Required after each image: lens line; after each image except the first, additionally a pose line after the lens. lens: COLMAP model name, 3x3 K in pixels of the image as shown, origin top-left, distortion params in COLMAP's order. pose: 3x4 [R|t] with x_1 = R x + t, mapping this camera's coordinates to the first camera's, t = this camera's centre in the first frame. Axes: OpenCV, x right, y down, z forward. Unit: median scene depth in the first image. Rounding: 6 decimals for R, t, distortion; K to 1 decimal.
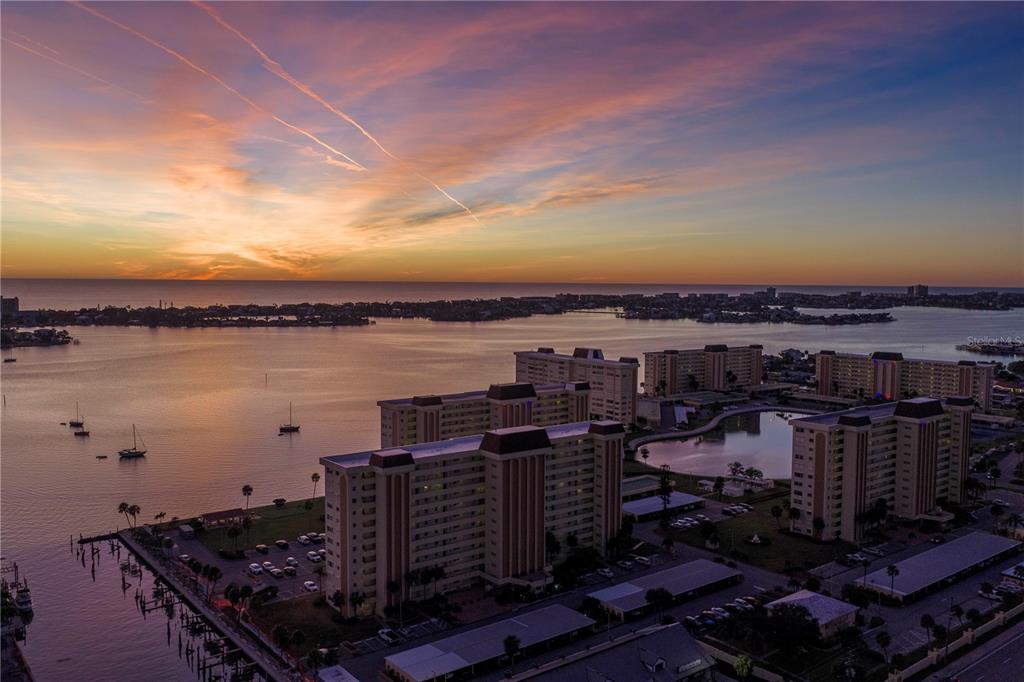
lens RADIAL K [[842.9, 0, 517.0], [0, 842.9, 347.6], [0, 0, 1]] dist [0.010844, -0.011724]
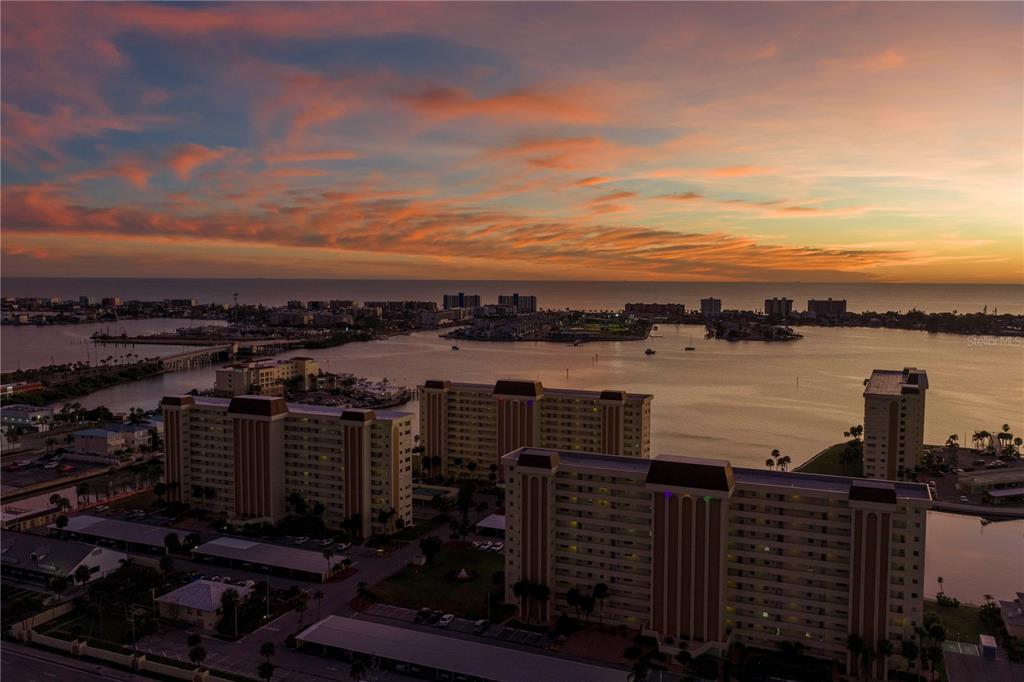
lens RADIAL K [[843.0, 0, 516.4], [0, 843.0, 340.9], [0, 0, 1]] dist [0.013798, -0.020500]
pose [[0.474312, 0.060174, -0.878298, 0.816873], [-0.073305, 0.996896, 0.028712, -0.030530], [0.877300, 0.050765, 0.477251, 0.485034]]
